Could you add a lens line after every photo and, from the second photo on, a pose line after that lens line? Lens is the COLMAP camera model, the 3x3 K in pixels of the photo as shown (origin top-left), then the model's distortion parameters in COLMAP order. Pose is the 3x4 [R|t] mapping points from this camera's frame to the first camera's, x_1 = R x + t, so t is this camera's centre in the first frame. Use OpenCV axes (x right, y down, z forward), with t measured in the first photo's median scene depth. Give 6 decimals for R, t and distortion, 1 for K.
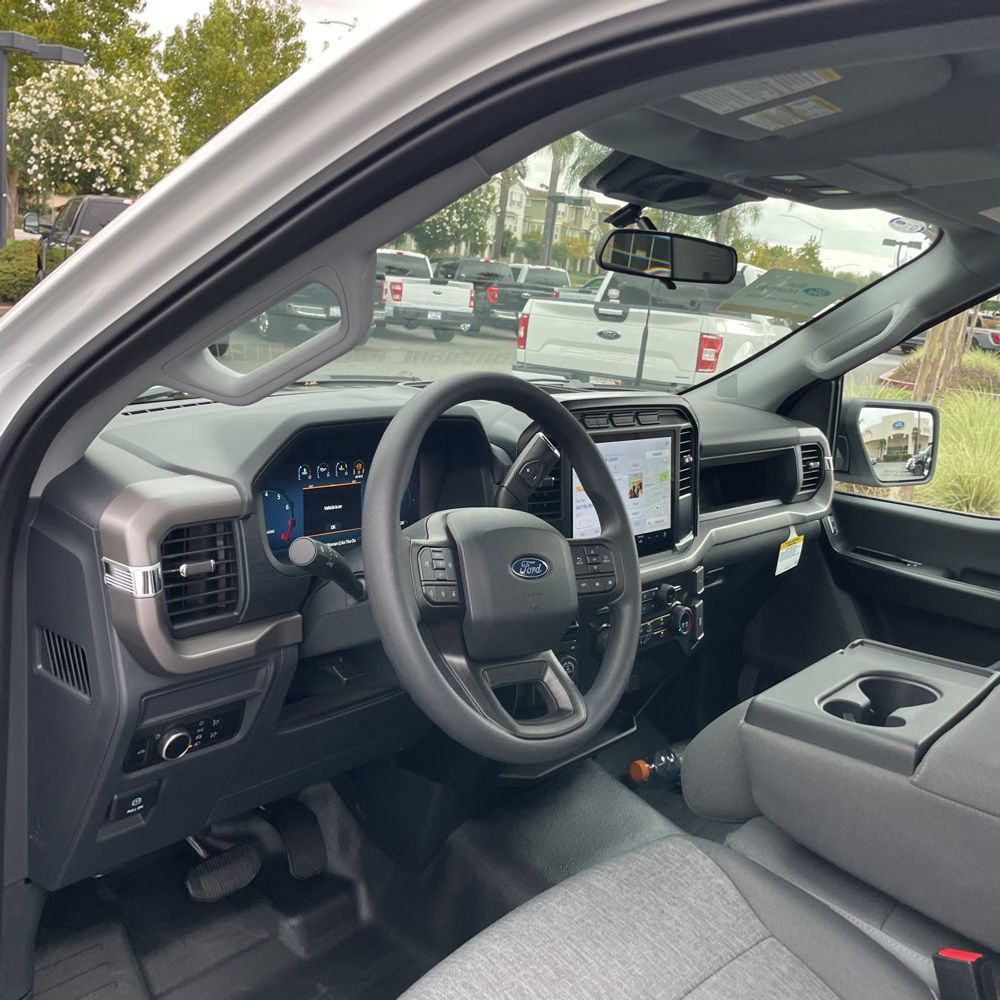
lens RADIAL K [[1014.1, 0, 495.7], [0, 1014.1, 478.7], [0, 0, 1]] dist [0.038648, 0.000000]
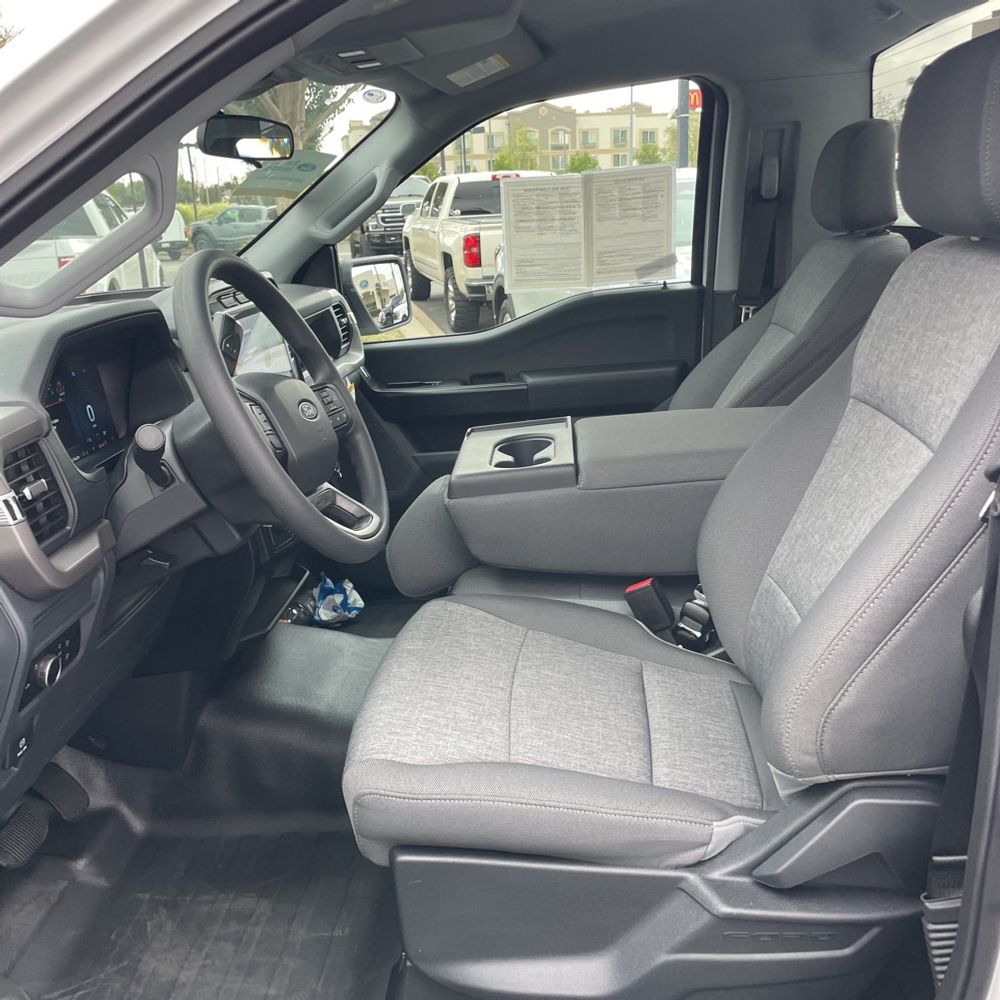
lens RADIAL K [[1014.1, 0, 503.2], [0, 1014.1, 499.6], [0, 0, 1]] dist [0.038648, 0.000000]
pose [[0.775900, -0.316441, 0.545750, -0.313079], [0.259788, 0.948611, 0.180687, 0.022753], [-0.574882, 0.001584, 0.818235, -0.057193]]
